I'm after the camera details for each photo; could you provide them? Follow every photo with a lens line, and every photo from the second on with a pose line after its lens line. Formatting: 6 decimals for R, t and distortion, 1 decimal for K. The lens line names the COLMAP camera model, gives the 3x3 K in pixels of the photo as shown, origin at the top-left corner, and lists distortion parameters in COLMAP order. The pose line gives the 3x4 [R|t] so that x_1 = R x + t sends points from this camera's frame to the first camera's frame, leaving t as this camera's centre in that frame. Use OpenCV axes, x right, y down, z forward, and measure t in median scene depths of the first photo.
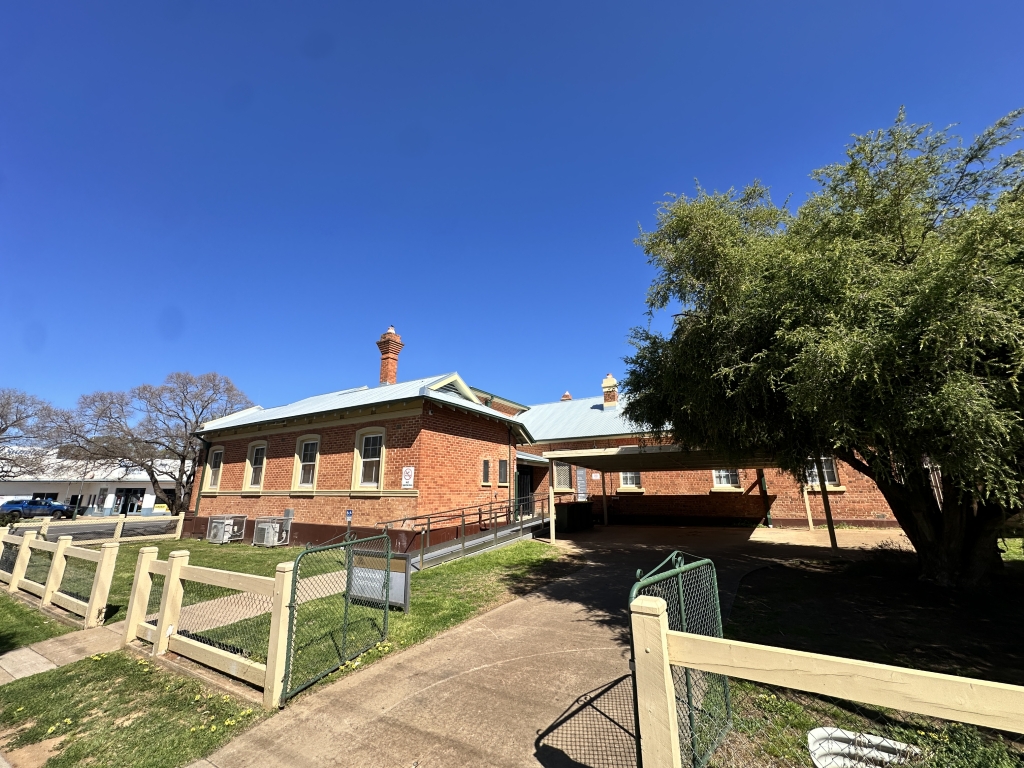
lens RADIAL K [[407.1, 0, 505.7], [0, 407.1, 386.1], [0, 0, 1]] dist [-0.006219, 0.001920]
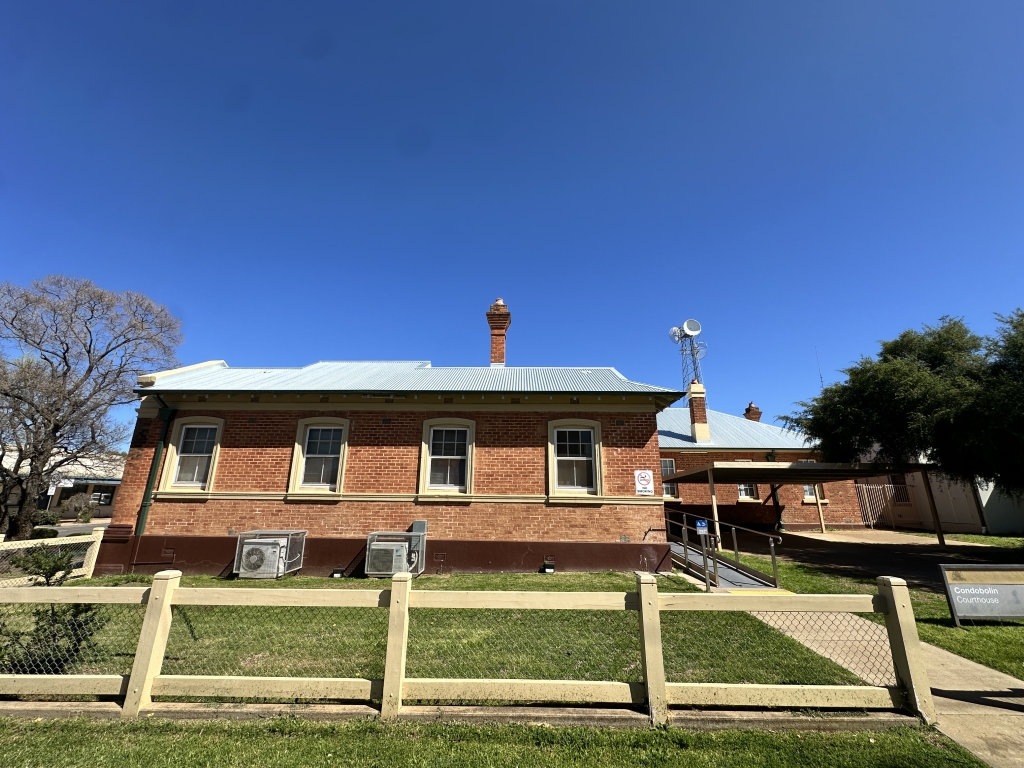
lens RADIAL K [[407.1, 0, 509.4], [0, 407.1, 384.1], [0, 0, 1]] dist [-0.006219, 0.001920]
pose [[0.868635, 0.148953, 0.472531, -0.740560], [-0.139153, 0.988694, -0.055860, 0.083552], [-0.475509, -0.017232, 0.879542, 0.299021]]
